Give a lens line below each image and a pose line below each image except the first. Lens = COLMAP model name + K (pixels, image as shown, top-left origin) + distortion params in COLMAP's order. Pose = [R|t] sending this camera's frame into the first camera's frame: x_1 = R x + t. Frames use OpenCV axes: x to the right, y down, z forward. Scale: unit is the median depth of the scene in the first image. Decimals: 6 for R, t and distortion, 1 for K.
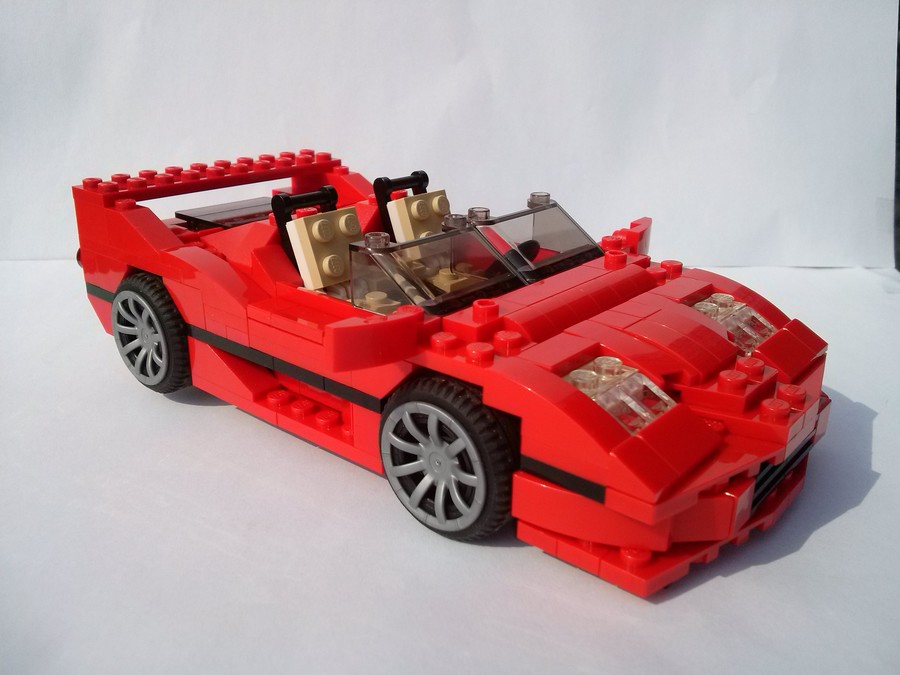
lens RADIAL K [[841.3, 0, 451.7], [0, 841.3, 328.3], [0, 0, 1]] dist [-0.002199, -0.074574]
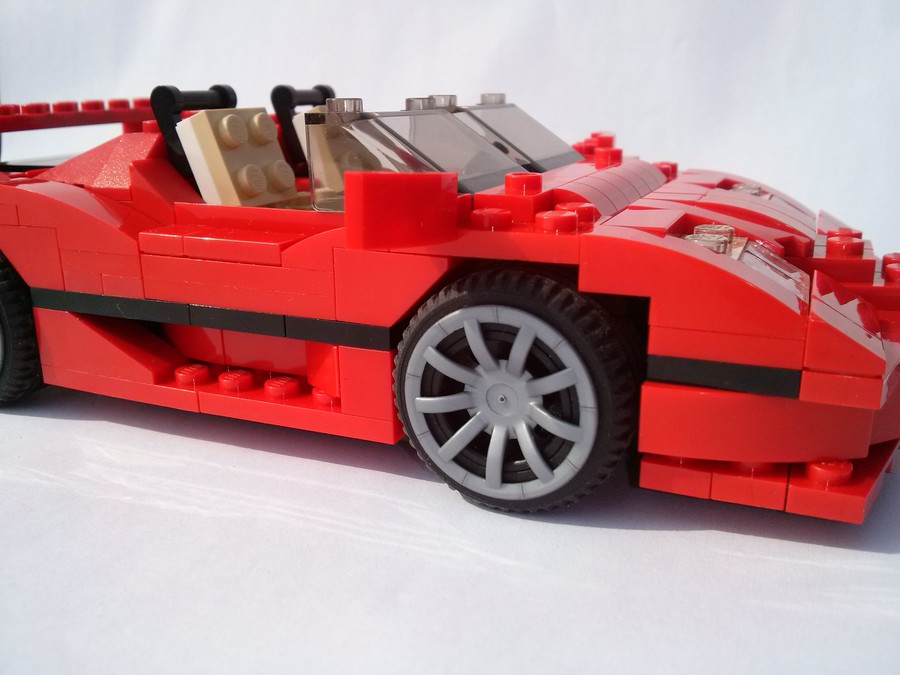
lens RADIAL K [[841.3, 0, 449.7], [0, 841.3, 343.5], [0, 0, 1]] dist [-0.002199, -0.074574]
pose [[0.956830, -0.105076, 0.270988, -0.203997], [0.119762, 0.992068, -0.038193, 0.118136], [-0.264825, 0.068998, 0.961825, 0.309855]]
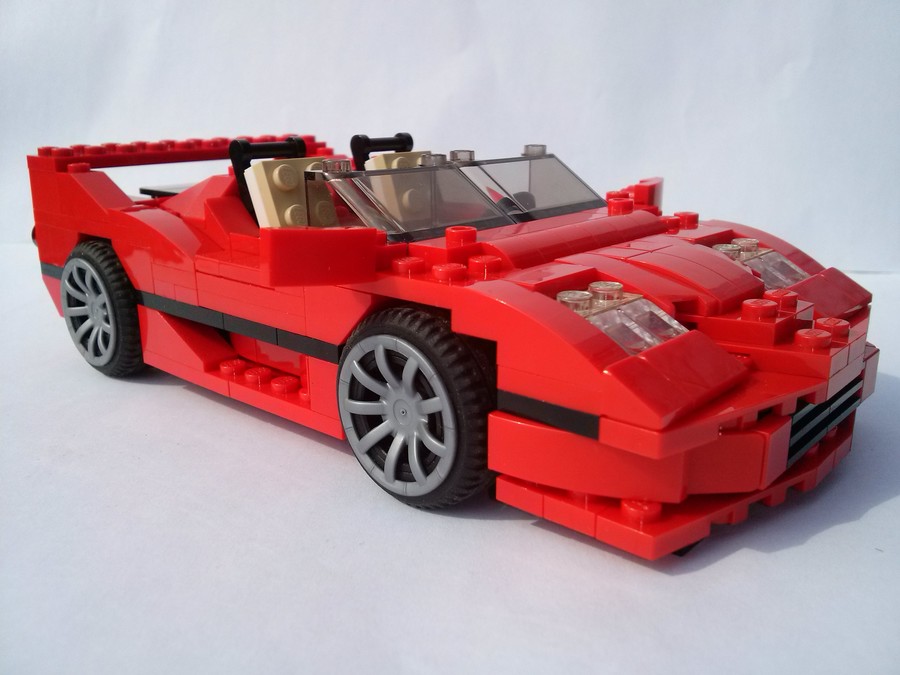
lens RADIAL K [[841.3, 0, 449.9], [0, 841.3, 343.5], [0, 0, 1]] dist [-0.002199, -0.074574]
pose [[0.999381, -0.008941, -0.034033, 0.051767], [0.006610, 0.997662, -0.068017, 0.128766], [0.034562, 0.067750, 0.997104, 0.149581]]
